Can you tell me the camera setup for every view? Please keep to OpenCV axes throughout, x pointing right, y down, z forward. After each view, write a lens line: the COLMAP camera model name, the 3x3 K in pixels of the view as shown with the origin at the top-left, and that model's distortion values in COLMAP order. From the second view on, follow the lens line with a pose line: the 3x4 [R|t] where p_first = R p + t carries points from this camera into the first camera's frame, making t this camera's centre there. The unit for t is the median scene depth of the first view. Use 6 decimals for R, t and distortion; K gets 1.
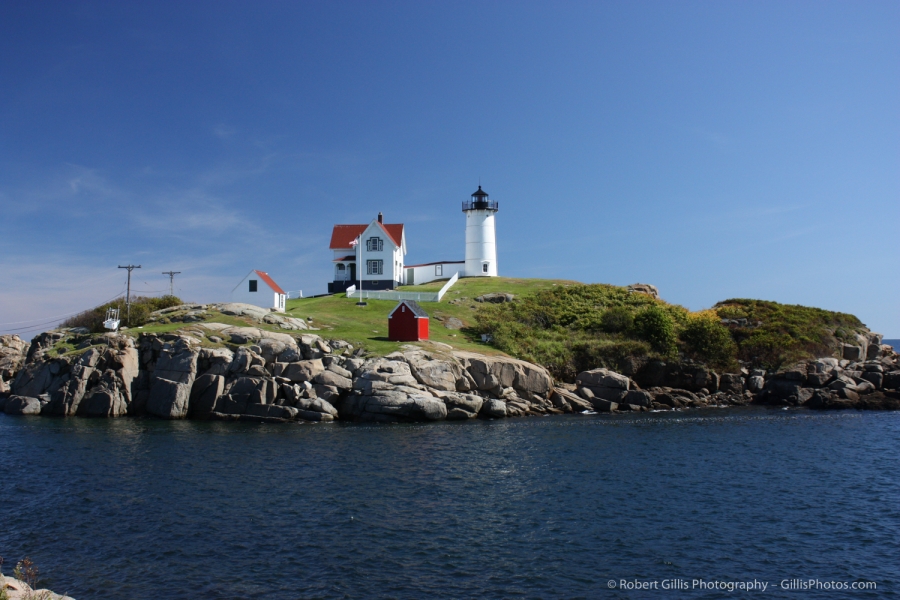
lens RADIAL K [[1106.6, 0, 450.0], [0, 1106.6, 300.0], [0, 0, 1]] dist [-0.059179, -0.011609]
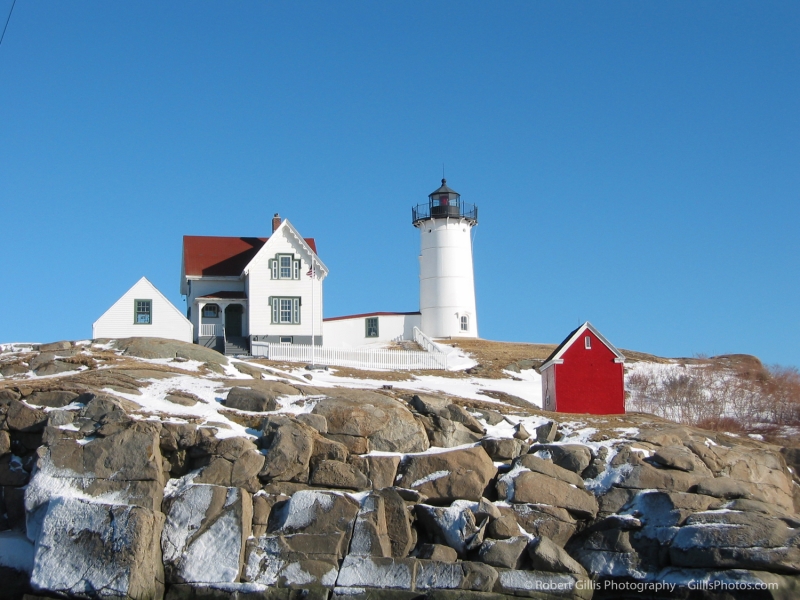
lens RADIAL K [[1389.6, 0, 400.0], [0, 1389.6, 300.0], [0, 0, 1]] dist [-0.167616, -0.027995]
pose [[0.955169, 0.033560, 0.294152, -0.277949], [0.001450, 0.993013, -0.118000, 0.056301], [-0.296056, 0.113137, 0.948447, 0.488970]]
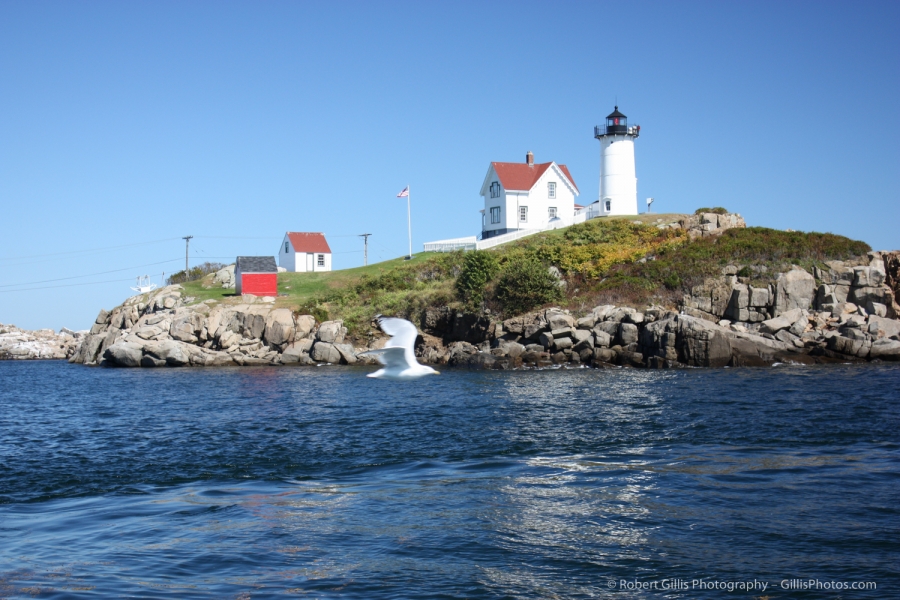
lens RADIAL K [[1633.7, 0, 450.0], [0, 1633.7, 300.0], [0, 0, 1]] dist [0.018925, 0.117671]
pose [[0.565794, -0.023309, -0.824217, 1.345802], [0.045335, 0.998968, 0.002869, 0.045010], [0.823300, -0.038989, 0.566266, 0.282057]]
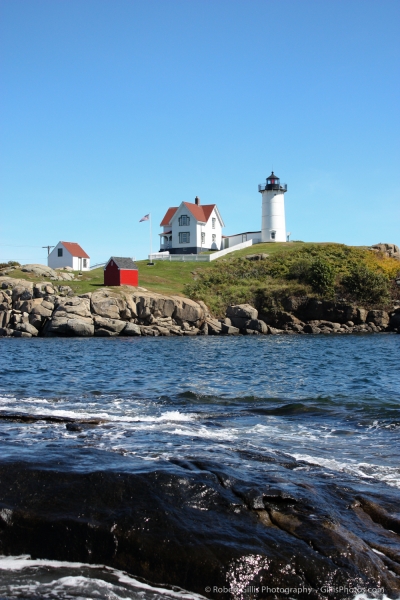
lens RADIAL K [[1003.3, 0, 200.0], [0, 1003.3, 300.0], [0, 0, 1]] dist [0.027124, 0.040395]
pose [[0.920858, -0.013070, -0.389680, 0.558884], [0.019396, 0.999736, 0.012303, 0.040922], [0.389416, -0.018887, 0.920868, -0.140242]]
